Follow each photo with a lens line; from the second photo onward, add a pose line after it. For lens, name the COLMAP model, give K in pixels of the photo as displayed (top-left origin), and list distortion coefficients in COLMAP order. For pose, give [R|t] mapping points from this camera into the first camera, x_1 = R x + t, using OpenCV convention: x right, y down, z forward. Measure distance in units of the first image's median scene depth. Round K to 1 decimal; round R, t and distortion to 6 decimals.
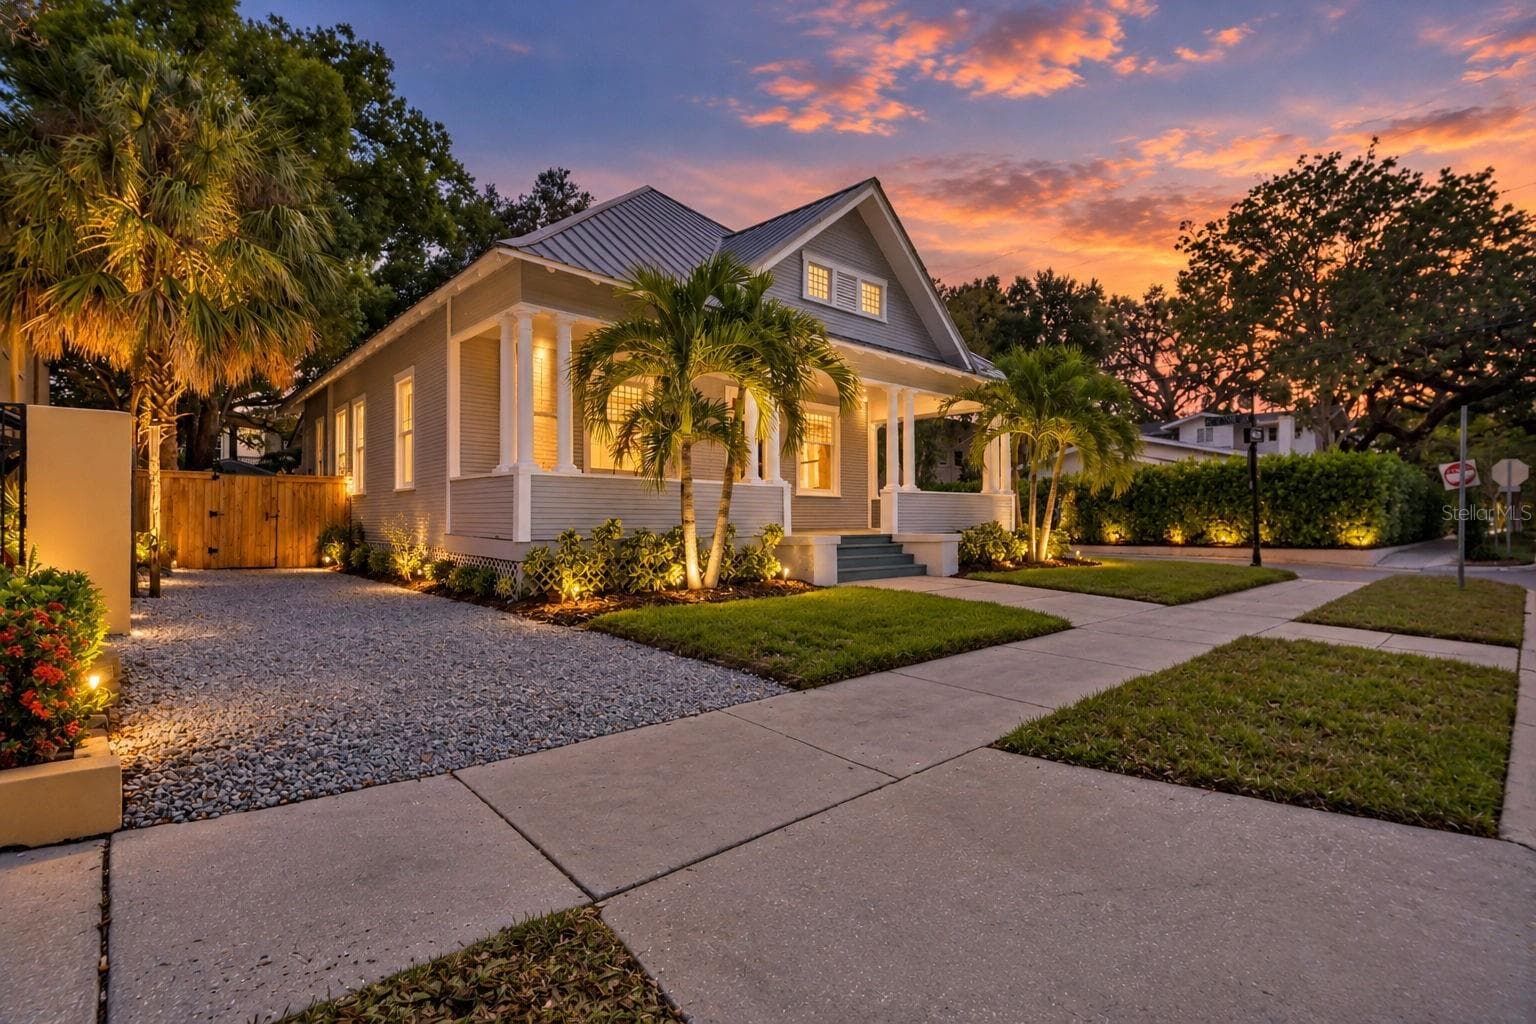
lens RADIAL K [[705.1, 0, 750.6], [0, 705.1, 520.6], [0, 0, 1]] dist [-0.003834, -0.006213]
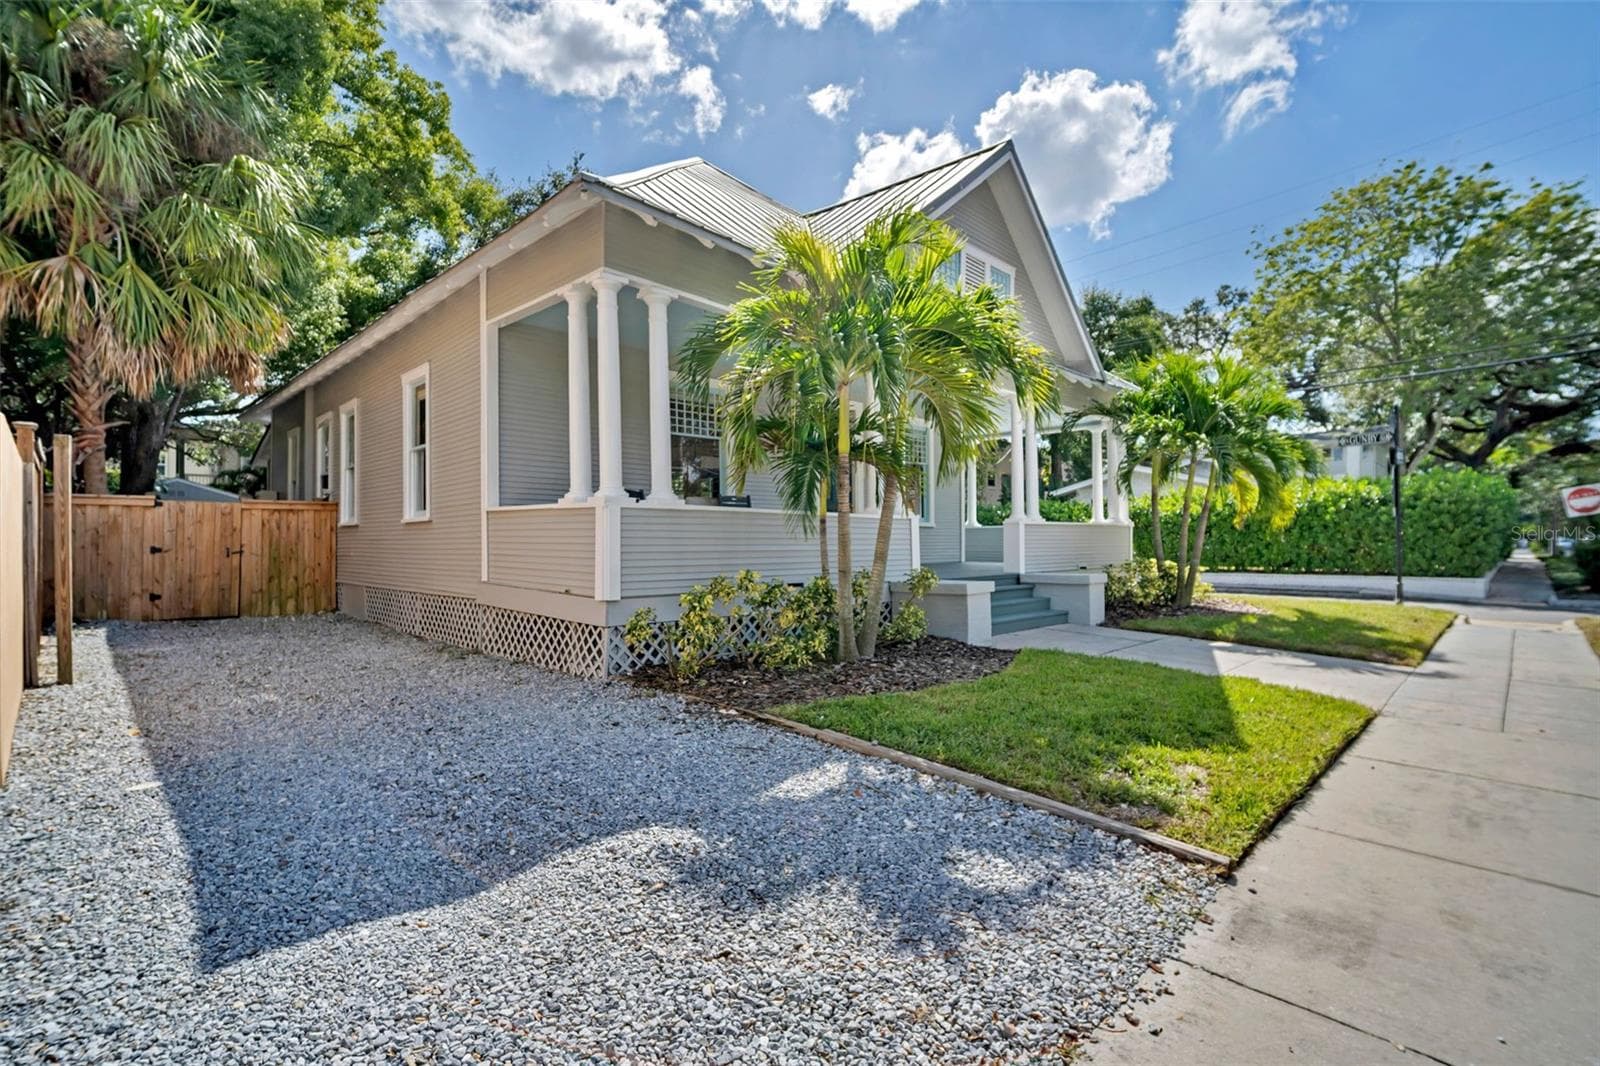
lens RADIAL K [[734.1, 0, 801.7], [0, 734.1, 542.6], [0, 0, 1]] dist [-0.015918, 0.005872]
pose [[0.997369, -0.003355, 0.072408, -0.097616], [0.003307, 0.999994, 0.000782, -0.015154], [-0.072410, -0.000540, 0.997375, 0.128502]]
